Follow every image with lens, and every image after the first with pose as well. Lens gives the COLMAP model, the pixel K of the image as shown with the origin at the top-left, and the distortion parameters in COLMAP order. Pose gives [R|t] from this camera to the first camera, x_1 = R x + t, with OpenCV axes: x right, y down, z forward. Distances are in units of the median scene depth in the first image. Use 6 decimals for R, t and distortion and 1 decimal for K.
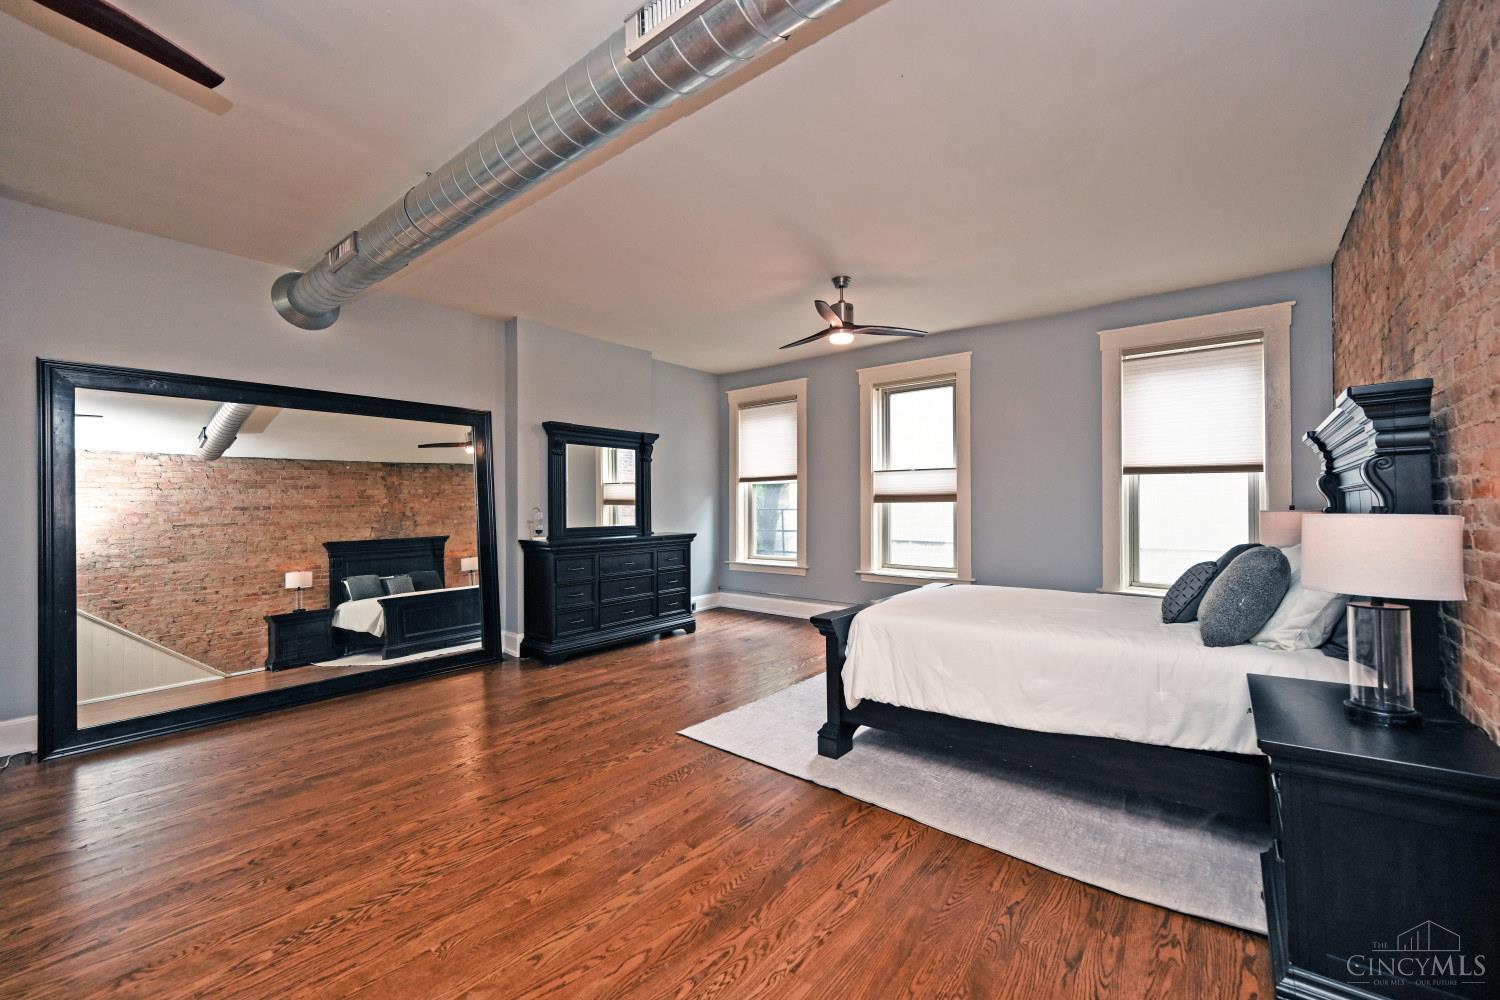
lens RADIAL K [[594.0, 0, 762.7], [0, 594.0, 494.0], [0, 0, 1]] dist [-0.001484, 0.000237]
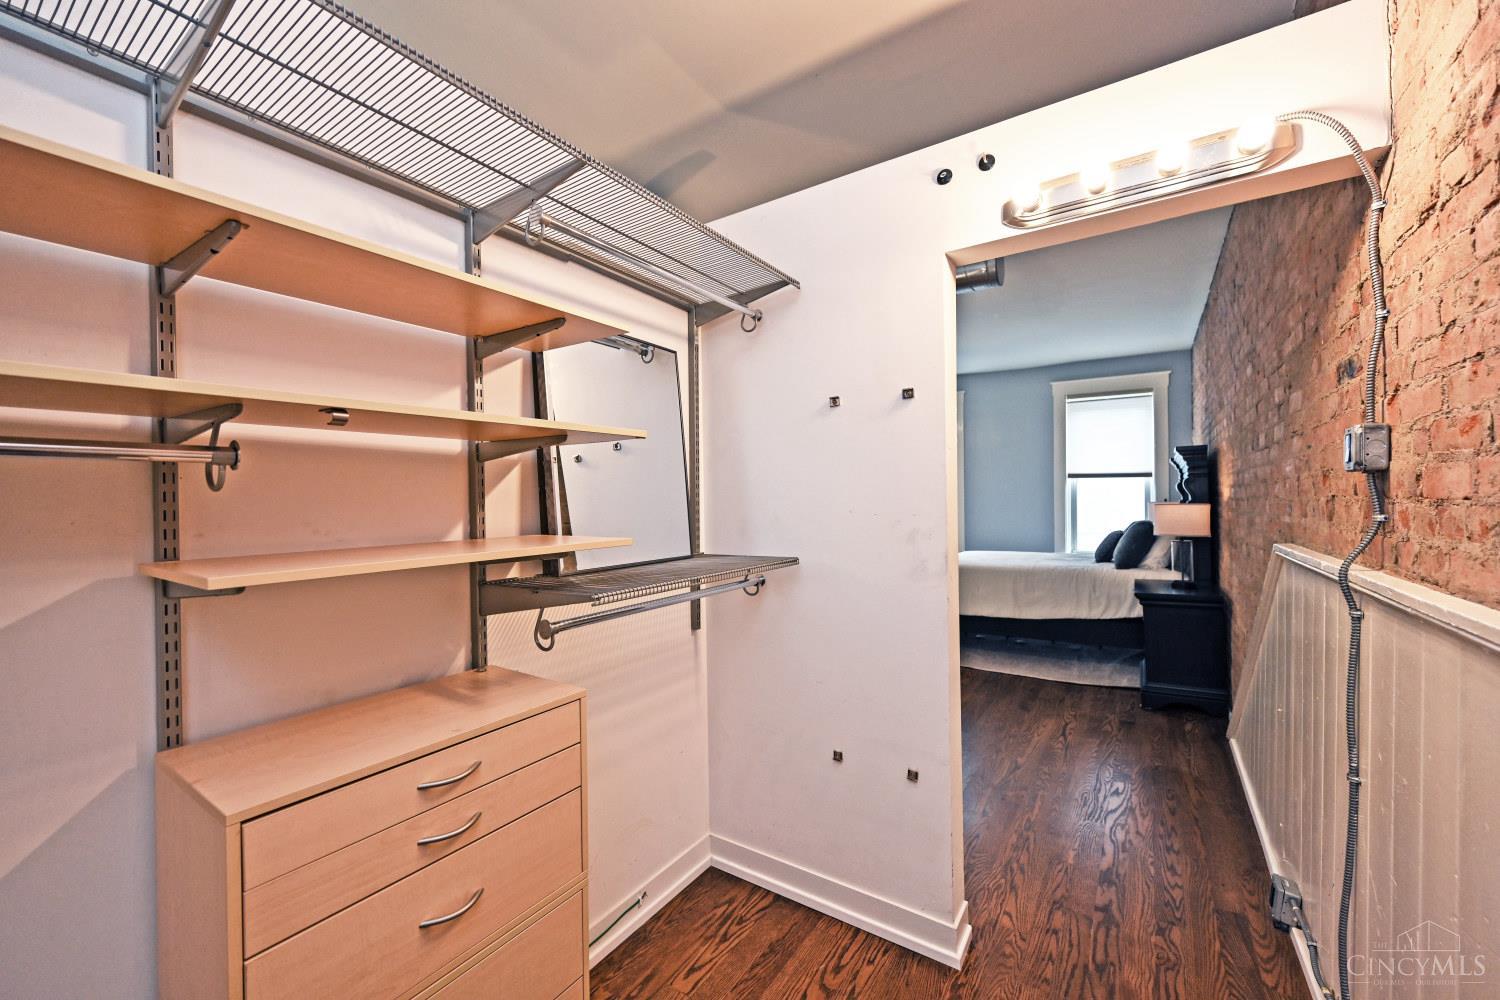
lens RADIAL K [[594.0, 0, 755.8], [0, 594.0, 496.9], [0, 0, 1]] dist [-0.001484, 0.000237]
pose [[0.995450, -0.001066, 0.095281, -0.538254], [-0.000707, 0.999827, 0.018578, -0.021358], [-0.095285, -0.018561, 0.995277, -0.713571]]
